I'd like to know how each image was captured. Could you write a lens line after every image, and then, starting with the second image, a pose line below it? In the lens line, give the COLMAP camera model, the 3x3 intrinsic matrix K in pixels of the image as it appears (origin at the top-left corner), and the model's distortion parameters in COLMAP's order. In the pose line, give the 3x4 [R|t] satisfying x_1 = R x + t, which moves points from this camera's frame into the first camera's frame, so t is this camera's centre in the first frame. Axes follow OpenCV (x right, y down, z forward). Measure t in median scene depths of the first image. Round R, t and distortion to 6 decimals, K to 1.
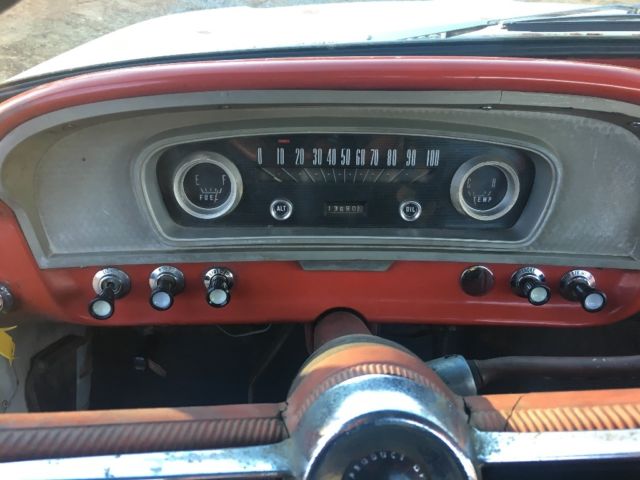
lens RADIAL K [[548.2, 0, 320.0], [0, 548.2, 240.0], [0, 0, 1]] dist [0.067512, -0.066085]
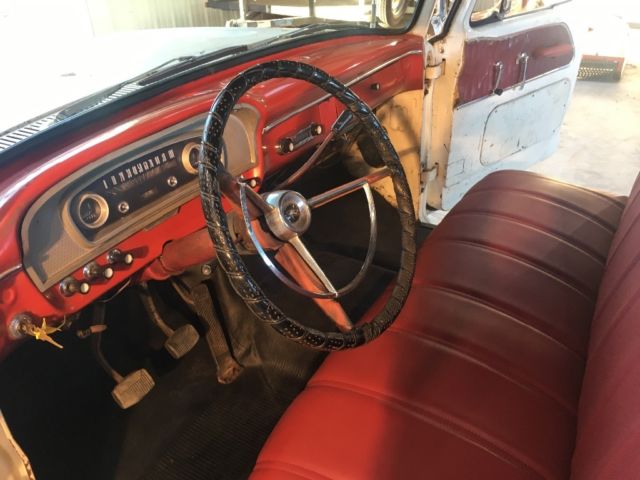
lens RADIAL K [[548.2, 0, 320.0], [0, 548.2, 240.0], [0, 0, 1]] dist [0.067512, -0.066085]
pose [[0.494512, -0.449644, 0.743827, -1.252092], [0.512286, 0.842126, 0.168487, 0.070377], [-0.702155, 0.297733, 0.646787, -0.715847]]
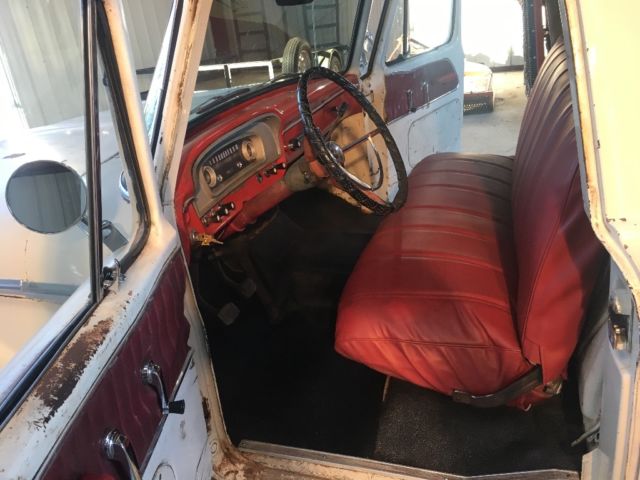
lens RADIAL K [[548.2, 0, 320.0], [0, 548.2, 240.0], [0, 0, 1]] dist [0.067512, -0.066085]
pose [[0.304624, -0.413492, 0.858038, -2.709391], [0.633771, 0.760474, 0.141471, 0.128949], [-0.711012, 0.500704, 0.493718, -0.742894]]
